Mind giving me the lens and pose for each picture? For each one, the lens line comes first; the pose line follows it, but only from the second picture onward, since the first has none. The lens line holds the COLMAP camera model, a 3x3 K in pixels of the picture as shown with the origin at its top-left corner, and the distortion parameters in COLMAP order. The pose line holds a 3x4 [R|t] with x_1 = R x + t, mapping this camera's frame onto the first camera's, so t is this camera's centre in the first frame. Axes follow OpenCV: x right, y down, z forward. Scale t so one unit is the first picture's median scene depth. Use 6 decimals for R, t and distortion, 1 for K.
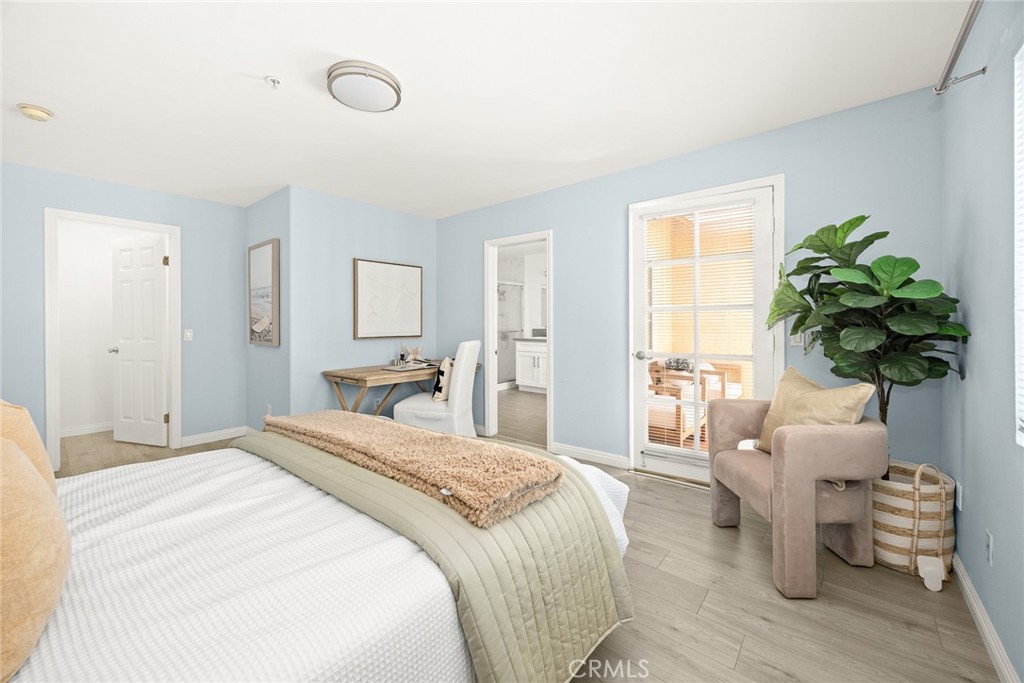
lens RADIAL K [[404.4, 0, 507.6], [0, 404.4, 333.4], [0, 0, 1]] dist [0.000339, -0.004739]
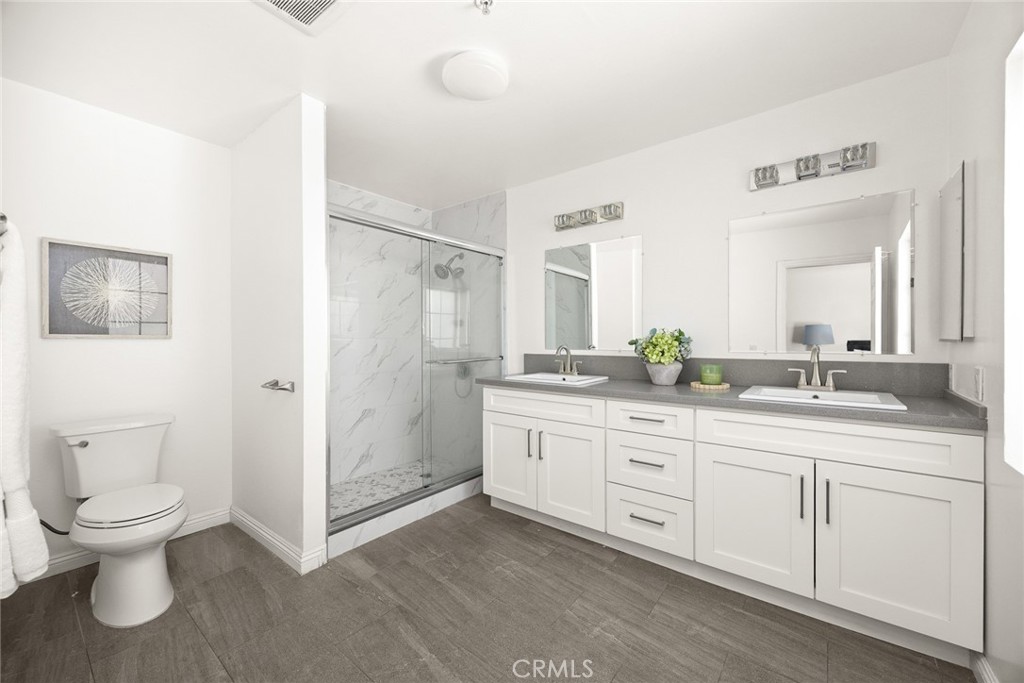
lens RADIAL K [[404.4, 0, 507.6], [0, 404.4, 333.4], [0, 0, 1]] dist [0.000339, -0.004739]
pose [[0.999527, 0.001164, 0.030719, 0.031202], [-0.000643, 0.999856, -0.016948, -0.027006], [-0.030734, 0.016920, 0.999384, 0.587687]]
